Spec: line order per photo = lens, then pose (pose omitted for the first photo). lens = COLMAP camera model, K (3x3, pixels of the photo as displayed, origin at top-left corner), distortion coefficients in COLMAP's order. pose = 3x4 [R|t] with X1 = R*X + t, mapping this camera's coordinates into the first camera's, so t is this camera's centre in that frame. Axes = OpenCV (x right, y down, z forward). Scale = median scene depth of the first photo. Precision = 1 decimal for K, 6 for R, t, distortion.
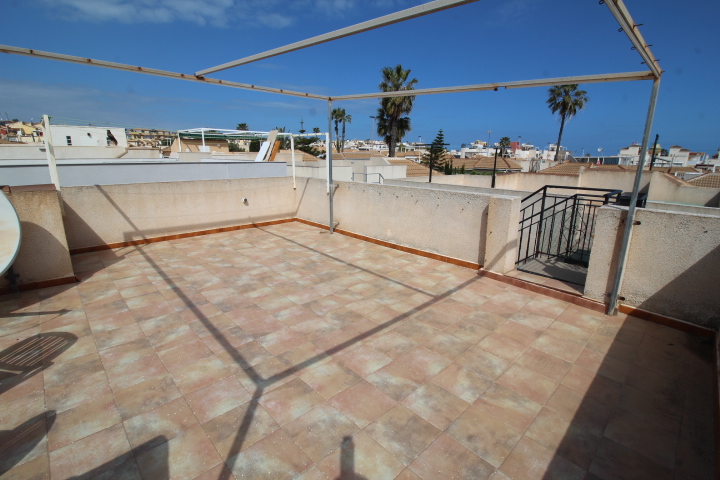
lens RADIAL K [[332.8, 0, 367.4], [0, 332.8, 233.4], [0, 0, 1]] dist [0.000604, -0.012977]
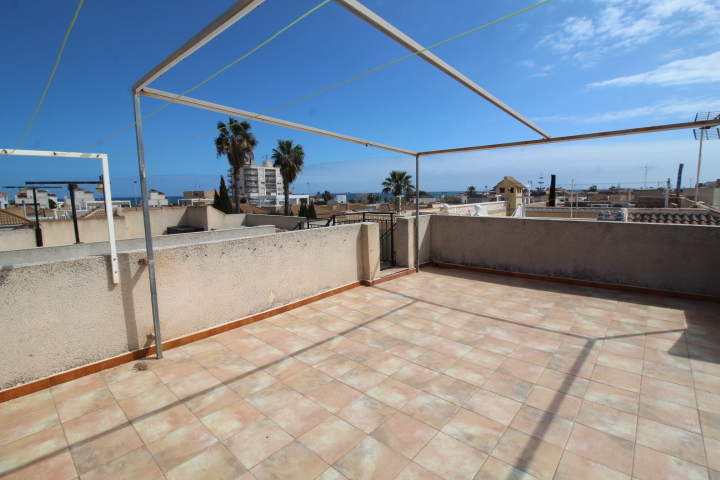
lens RADIAL K [[332.8, 0, 364.9], [0, 332.8, 235.5], [0, 0, 1]] dist [0.000604, -0.012977]
pose [[-0.075005, -0.138798, 0.987476, -0.992518], [0.247265, 0.956750, 0.153260, -0.290804], [-0.966040, 0.255664, -0.037442, 1.150955]]
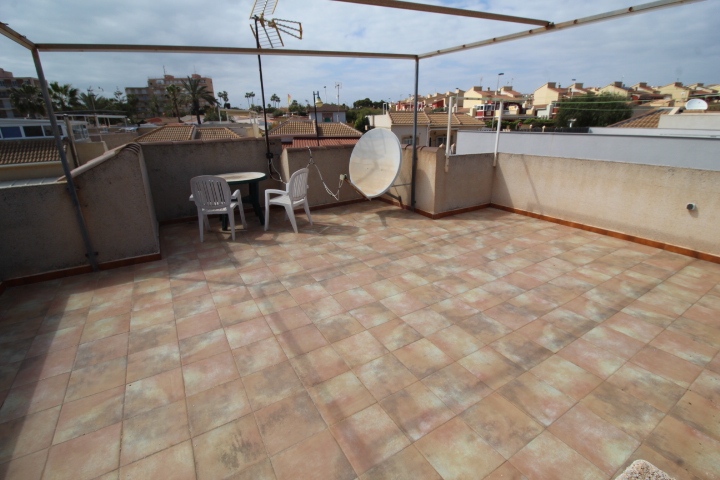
lens RADIAL K [[332.8, 0, 364.8], [0, 332.8, 233.0], [0, 0, 1]] dist [0.000604, -0.012977]
pose [[-0.222797, 0.300884, -0.927270, 0.527877], [-0.217220, 0.911943, 0.348103, -0.232627], [0.950356, 0.278978, -0.137820, 0.950159]]
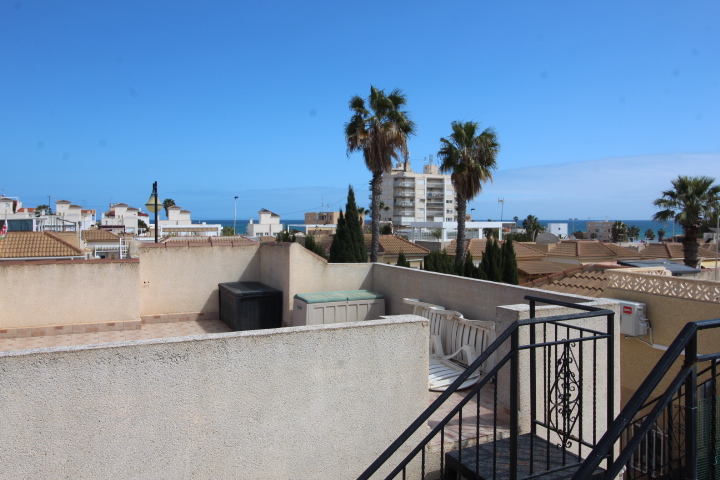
lens RADIAL K [[566.8, 0, 360.7], [0, 566.8, 232.8], [0, 0, 1]] dist [0.017594, 0.003630]
pose [[0.322491, -0.034915, 0.945928, -0.029003], [0.222647, 0.974080, -0.039951, -0.322989], [-0.920015, 0.223492, 0.321906, 1.317851]]
